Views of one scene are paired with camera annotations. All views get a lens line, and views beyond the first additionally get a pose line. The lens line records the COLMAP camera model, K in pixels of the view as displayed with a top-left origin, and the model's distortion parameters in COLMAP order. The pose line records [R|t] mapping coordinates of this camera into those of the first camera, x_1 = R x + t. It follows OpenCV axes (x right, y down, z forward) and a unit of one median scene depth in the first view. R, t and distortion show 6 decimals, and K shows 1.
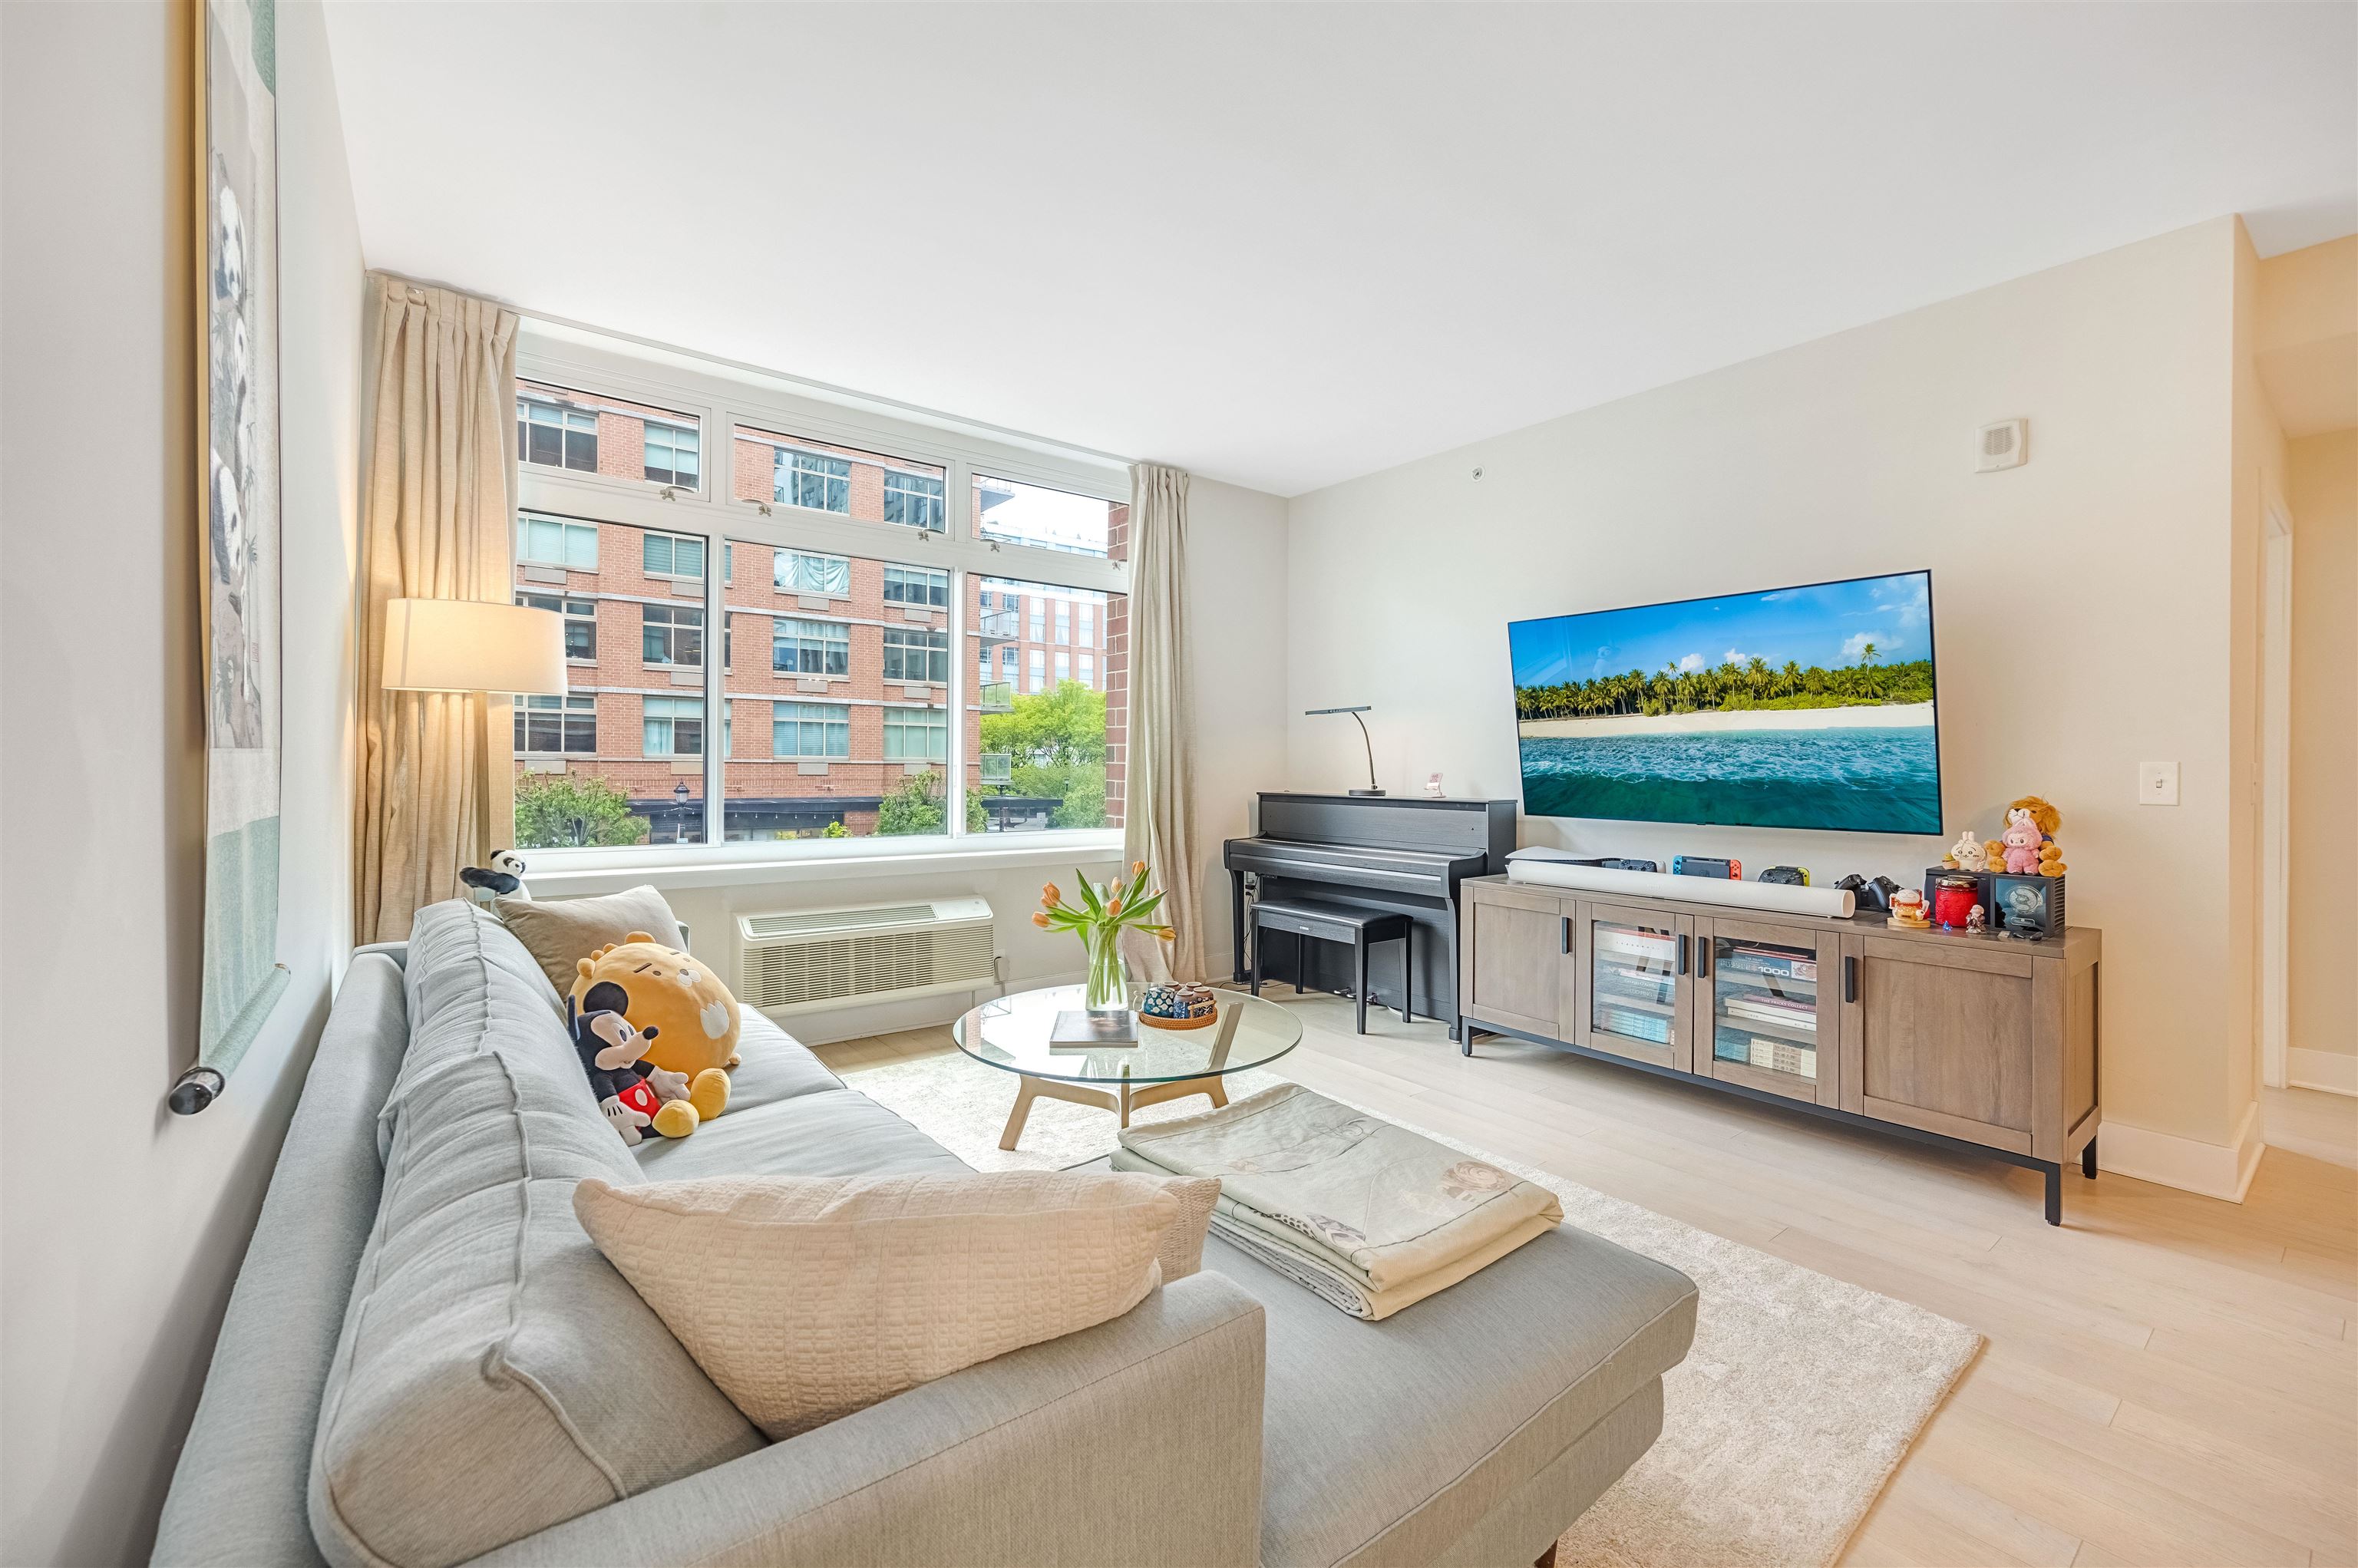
lens RADIAL K [[957.1, 0, 1176.1], [0, 957.1, 773.6], [0, 0, 1]] dist [-0.003342, 0.000249]
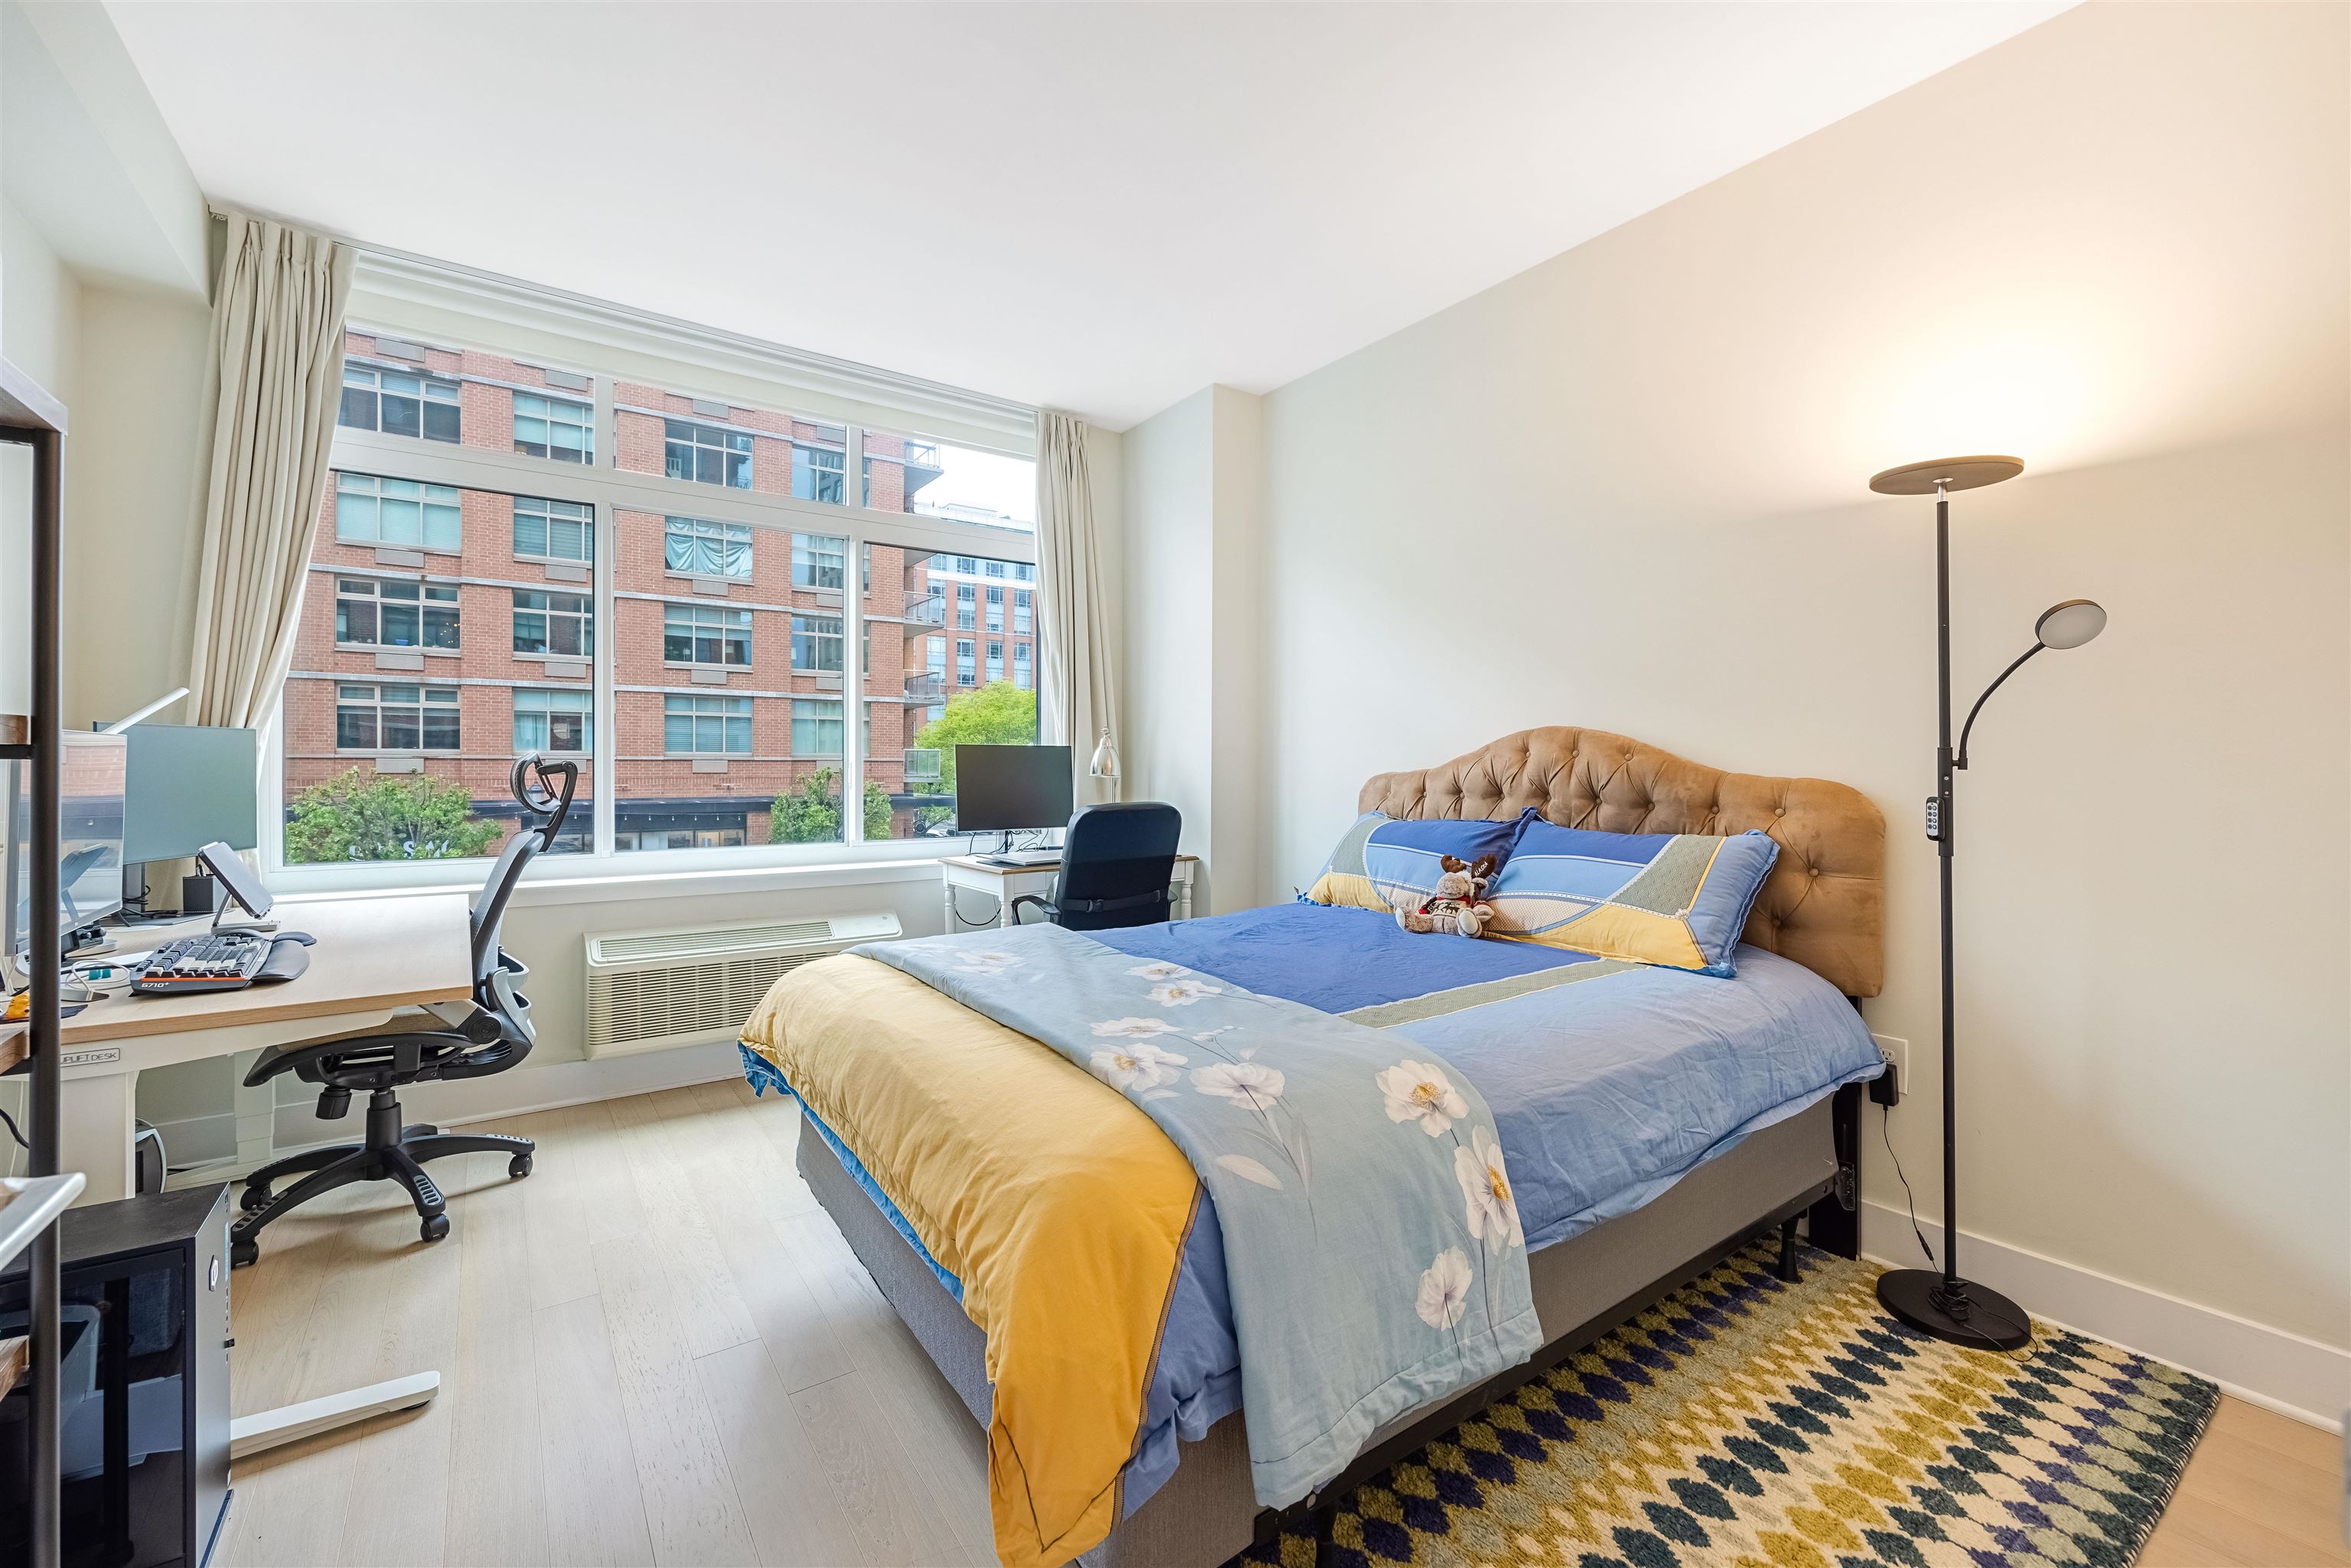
lens RADIAL K [[954.3, 0, 1169.2], [0, 954.3, 768.3], [0, 0, 1]] dist [-0.003342, 0.000249]
pose [[0.998960, -0.002135, -0.045547, 0.121998], [0.002011, 0.999994, -0.002760, 0.000095], [0.045553, 0.002666, 0.998958, 0.111887]]
